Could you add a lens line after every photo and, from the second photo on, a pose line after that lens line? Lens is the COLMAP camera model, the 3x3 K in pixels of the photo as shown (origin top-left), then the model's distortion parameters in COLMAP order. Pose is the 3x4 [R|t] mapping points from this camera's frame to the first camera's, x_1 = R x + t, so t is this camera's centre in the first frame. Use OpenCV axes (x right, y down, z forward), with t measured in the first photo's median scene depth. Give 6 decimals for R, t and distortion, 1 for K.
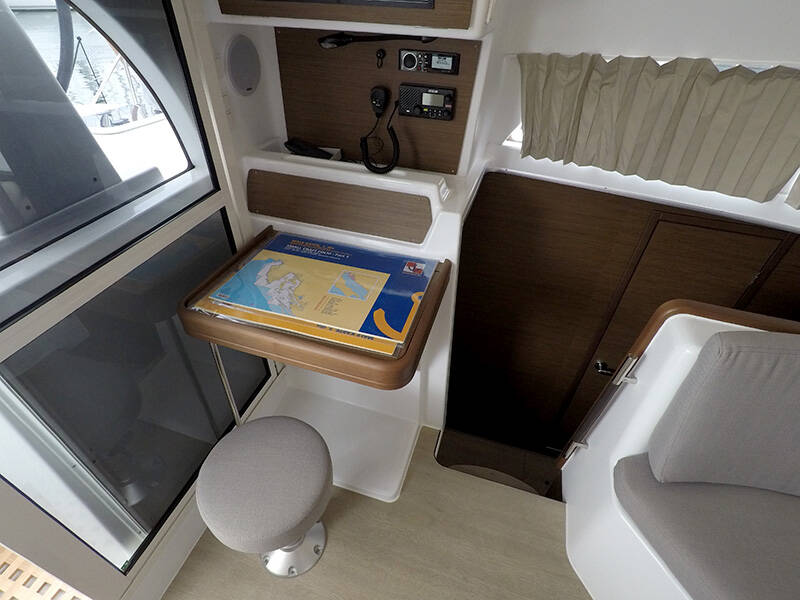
lens RADIAL K [[408.7, 0, 400.0], [0, 408.7, 300.0], [0, 0, 1]] dist [-0.006618, -0.000197]
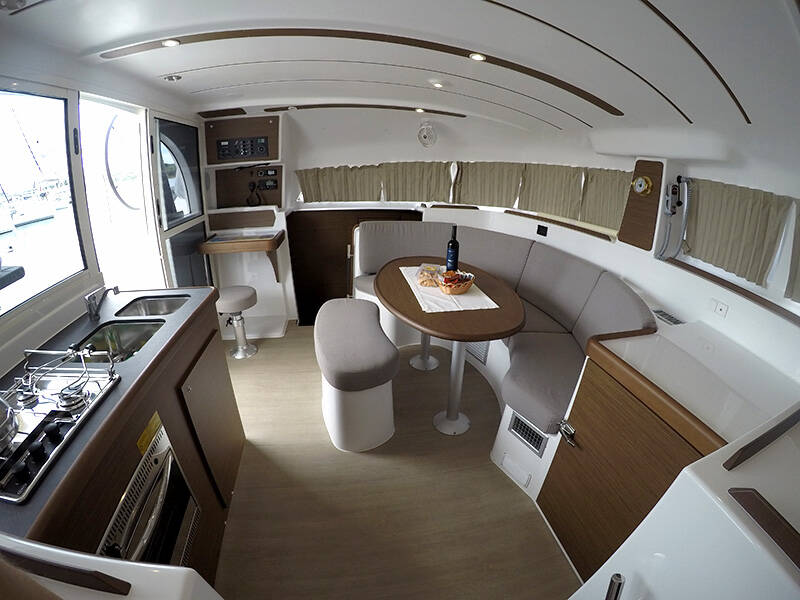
lens RADIAL K [[446.5, 0, 400.0], [0, 446.5, 300.0], [0, 0, 1]] dist [-0.230627, 0.001022]
pose [[0.912780, -0.154715, 0.378017, -0.377108], [0.280176, 0.910595, -0.303839, 1.542960], [-0.297212, 0.383250, 0.874520, -1.755944]]
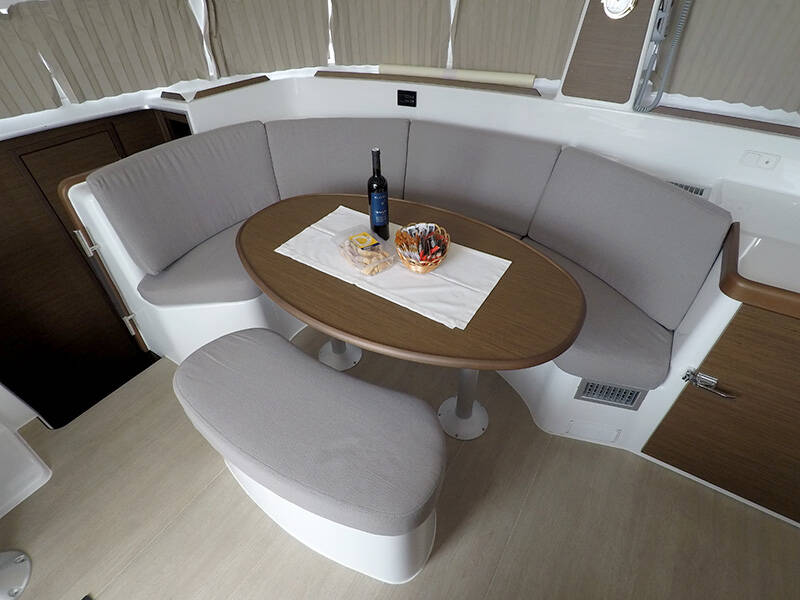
lens RADIAL K [[408.7, 0, 400.0], [0, 408.7, 300.0], [0, 0, 1]] dist [-0.006618, -0.000197]
pose [[0.272518, -0.670065, 0.690469, -0.224187], [0.631219, 0.666119, 0.397302, 0.410096], [-0.726152, 0.327565, 0.604486, -0.521660]]
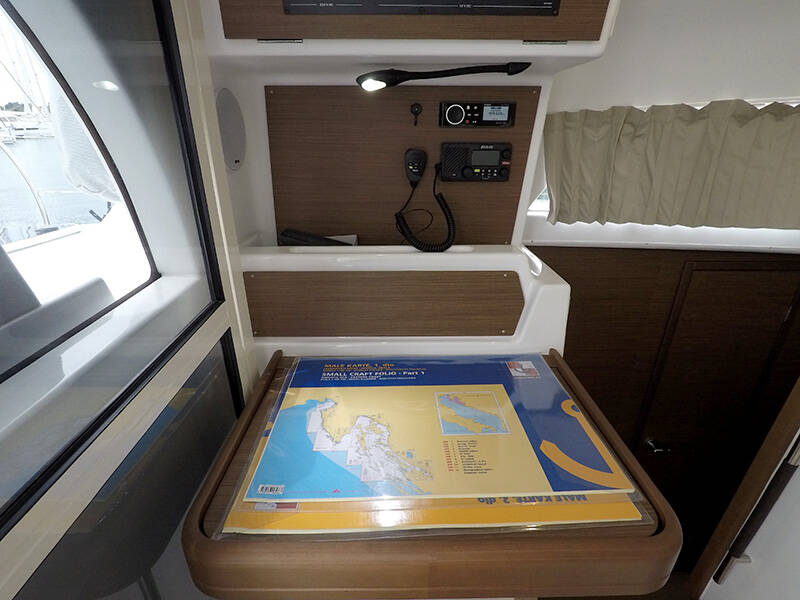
lens RADIAL K [[408.7, 0, 400.0], [0, 408.7, 300.0], [0, 0, 1]] dist [-0.006618, -0.000197]
pose [[0.948472, -0.149081, 0.279599, -0.343313], [0.219032, 0.946106, -0.238555, -0.069448], [-0.228966, 0.287504, 0.930008, 0.366530]]
